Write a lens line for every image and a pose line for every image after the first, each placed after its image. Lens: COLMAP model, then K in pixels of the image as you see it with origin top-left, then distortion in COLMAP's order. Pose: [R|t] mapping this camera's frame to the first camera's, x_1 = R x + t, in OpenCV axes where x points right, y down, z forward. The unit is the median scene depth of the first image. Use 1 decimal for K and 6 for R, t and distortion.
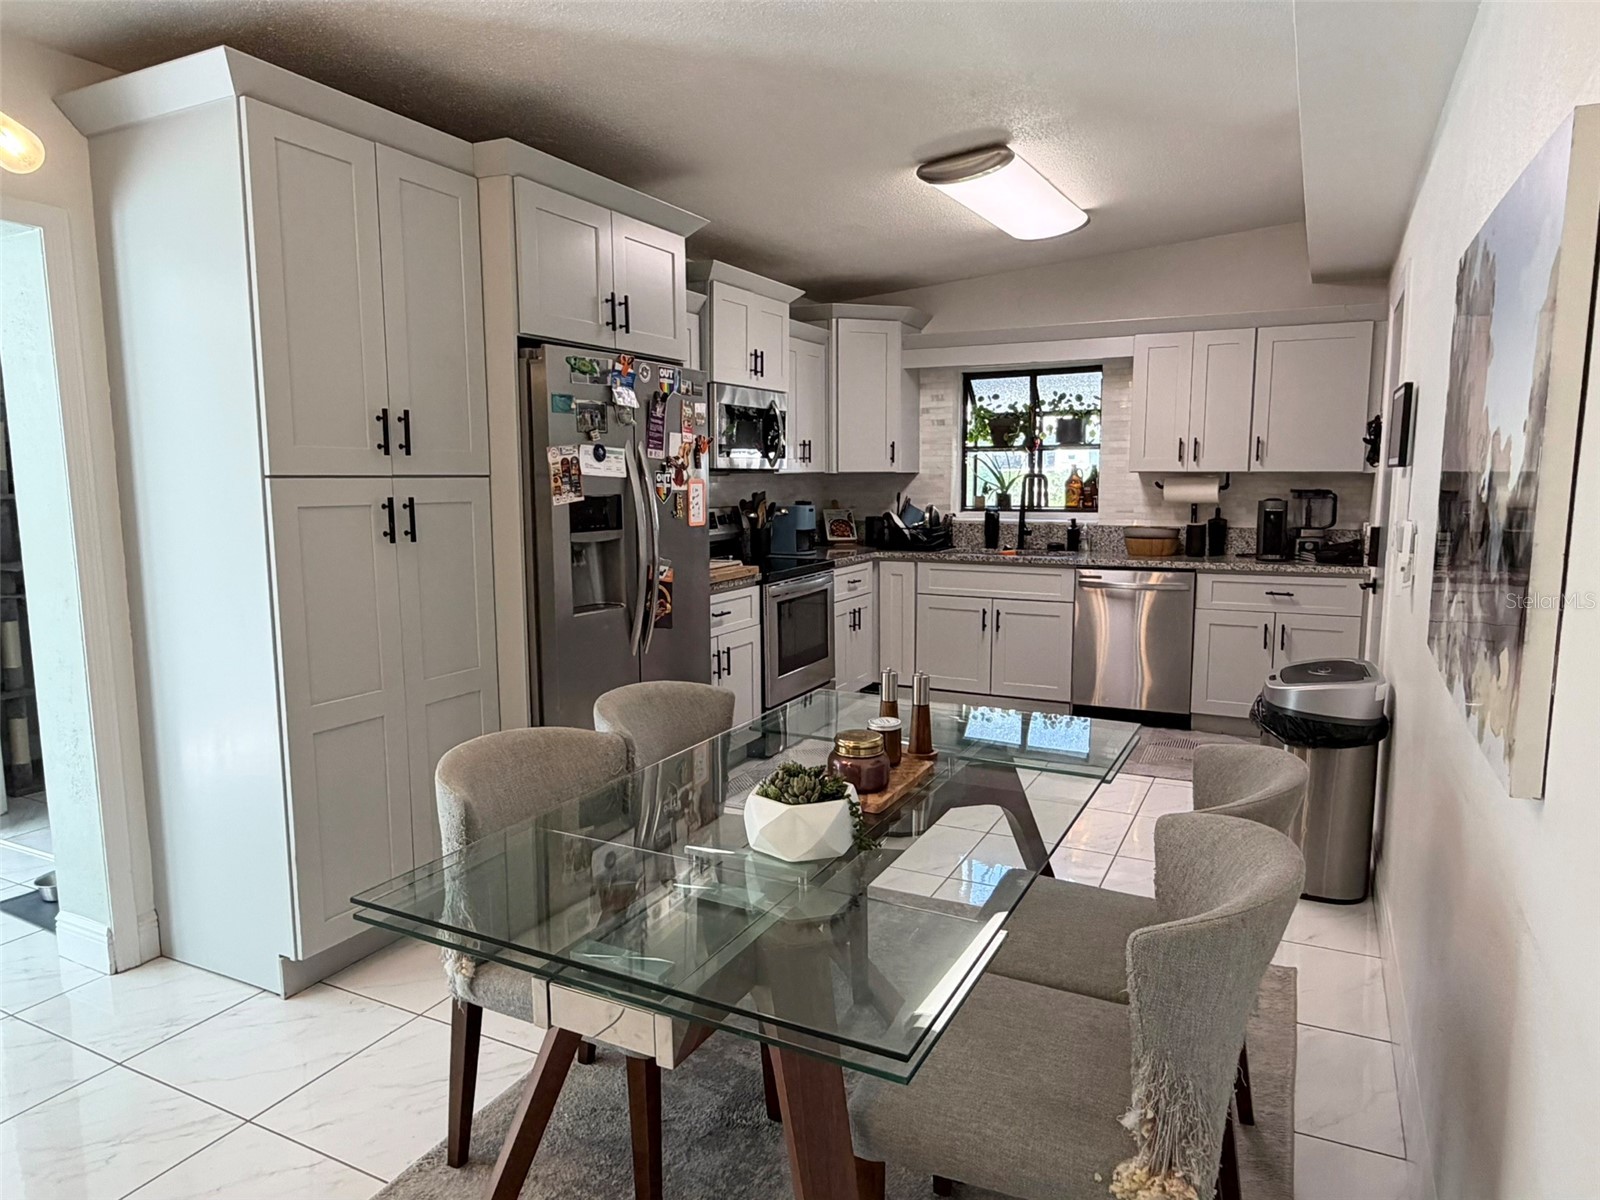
lens RADIAL K [[1014.4, 0, 798.6], [0, 1014.4, 597.8], [0, 0, 1]] dist [0.000310, 0.001647]
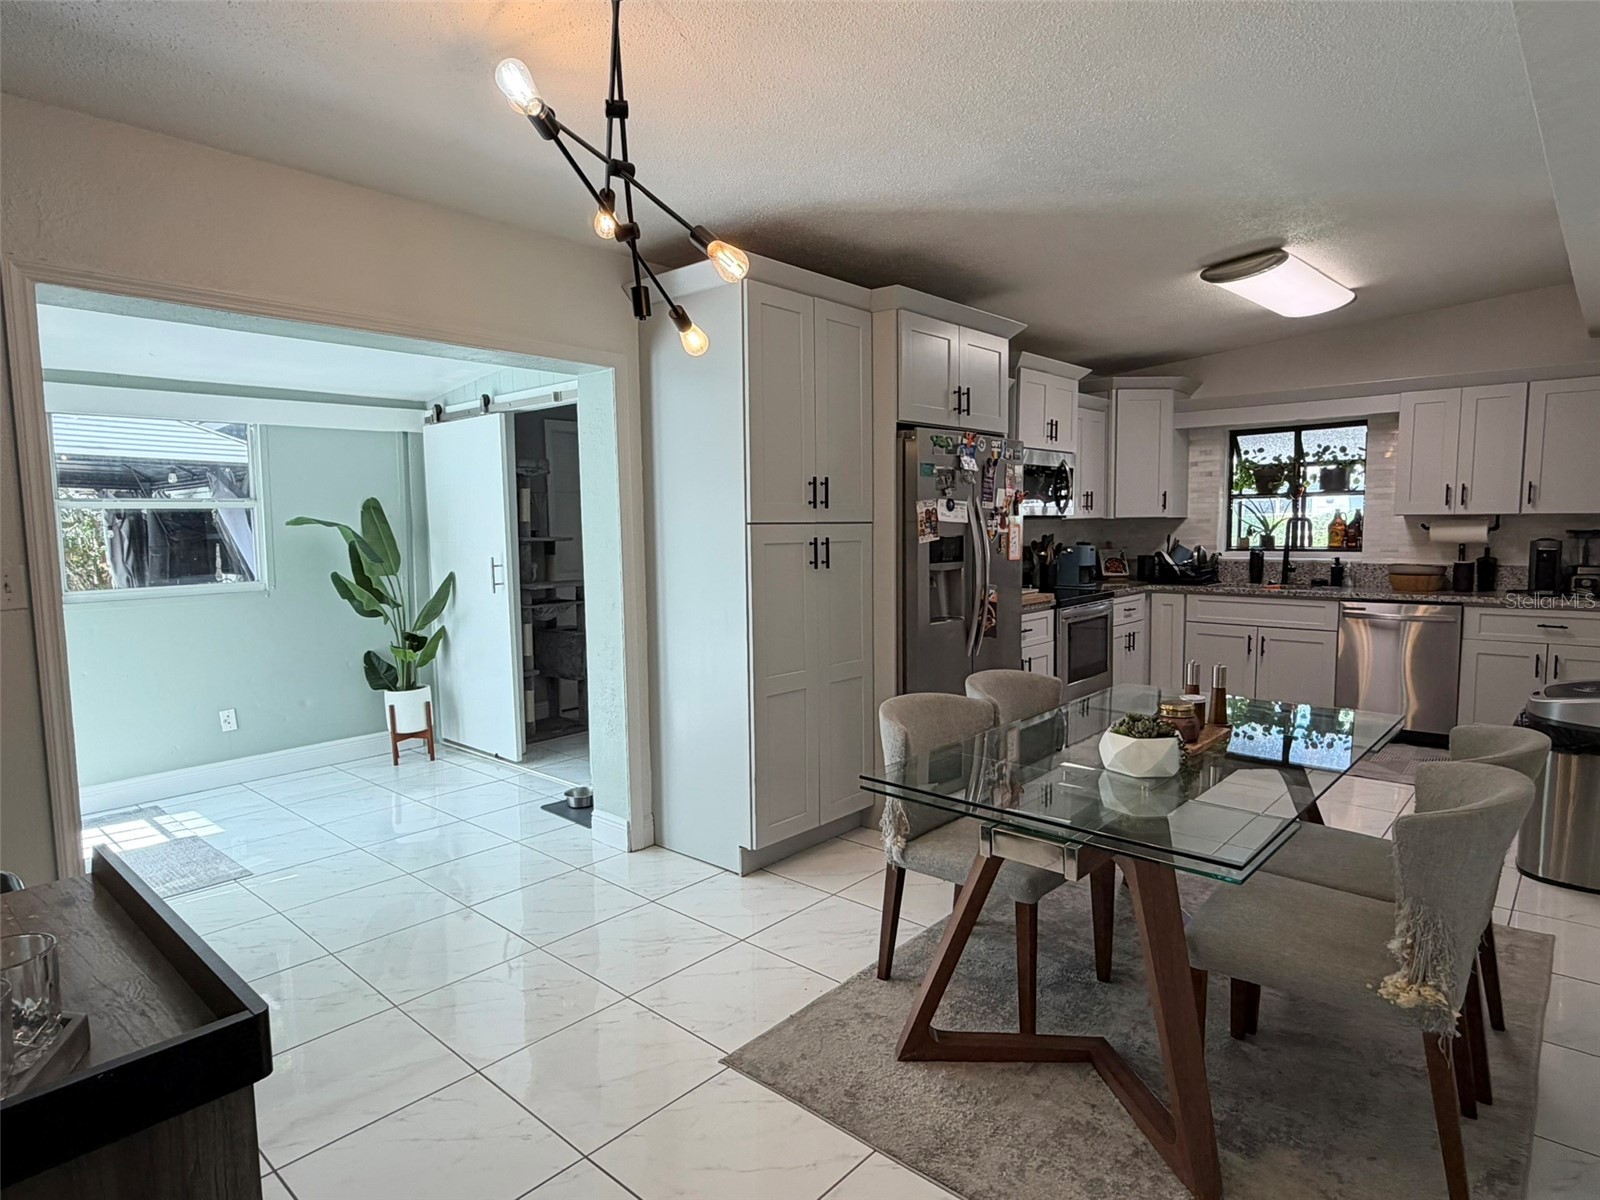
lens RADIAL K [[905.2, 0, 801.4], [0, 905.2, 603.3], [0, 0, 1]] dist [0.002494, -0.001084]
pose [[0.965289, 0.015659, -0.260713, -0.064983], [-0.023801, 0.999322, -0.028103, 0.025137], [0.260096, 0.033333, 0.965007, -0.196749]]
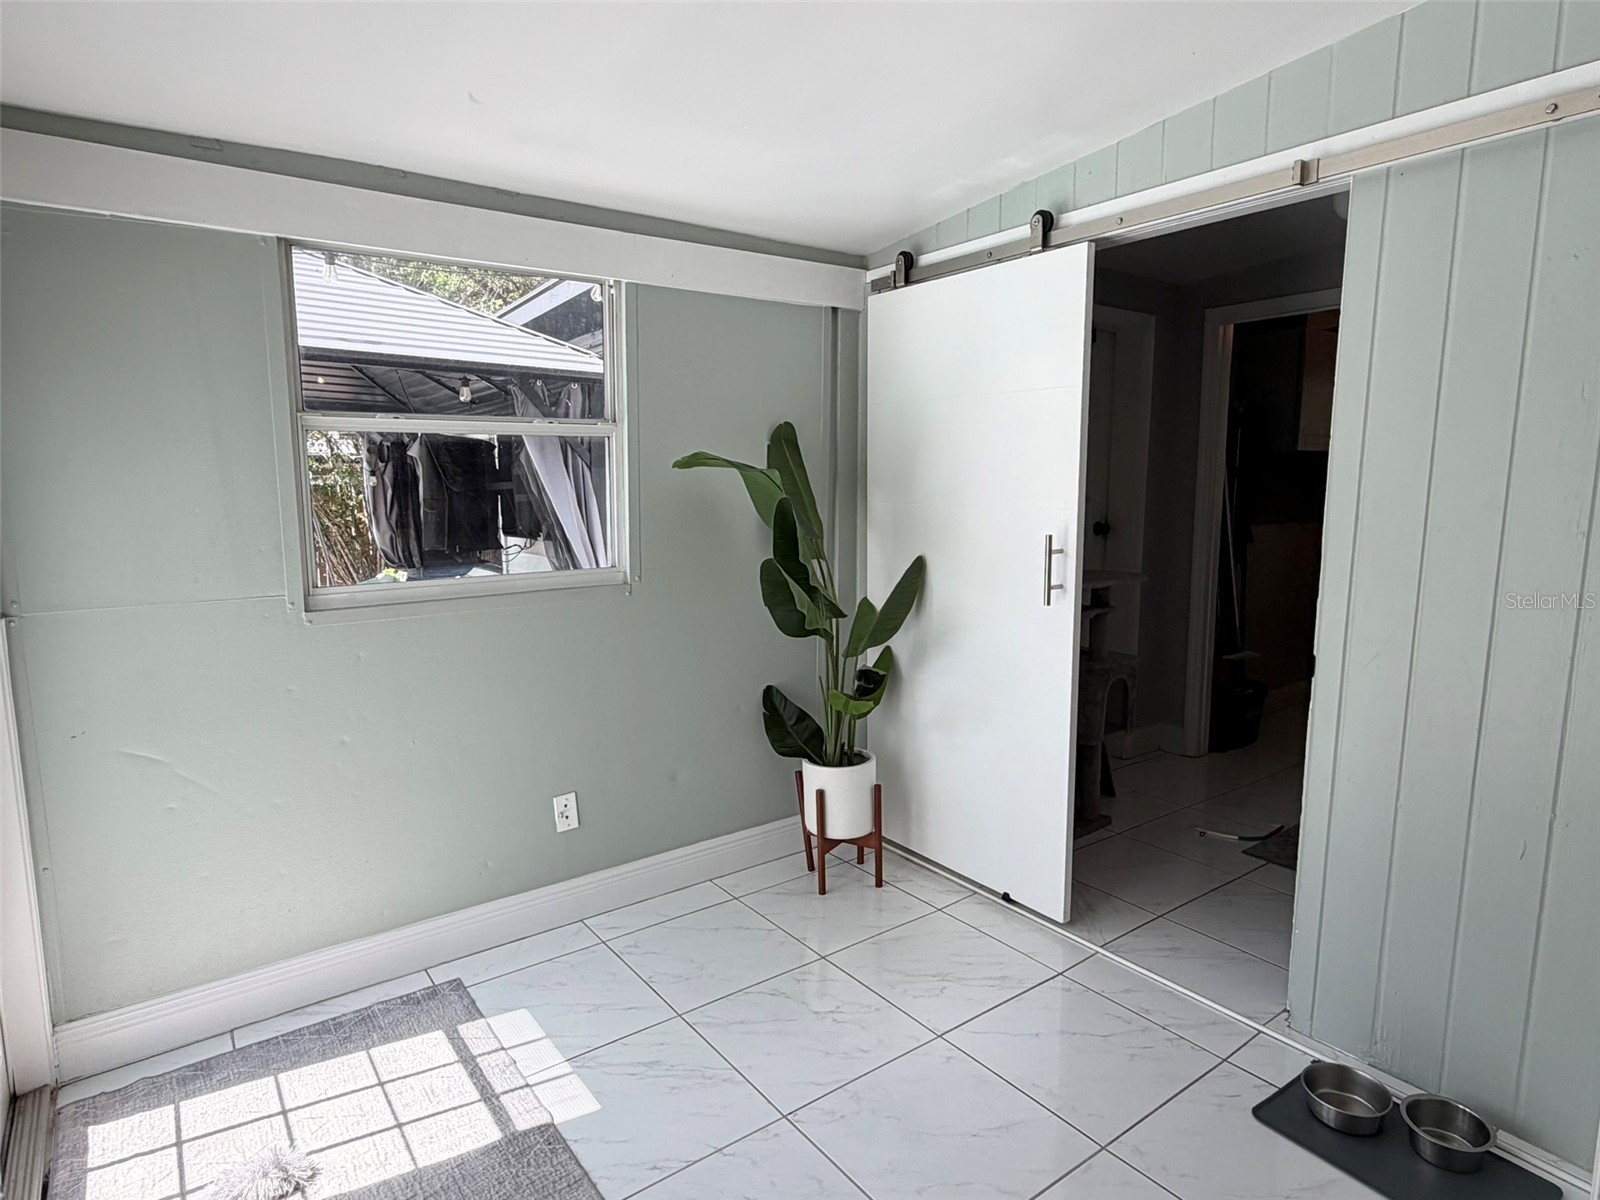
lens RADIAL K [[905.2, 0, 803.8], [0, 905.2, 606.5], [0, 0, 1]] dist [0.002494, -0.001084]
pose [[0.893828, 0.066372, -0.443471, -0.646902], [-0.058150, 0.997791, 0.032131, -0.021790], [0.444624, -0.002931, 0.895713, 0.231975]]
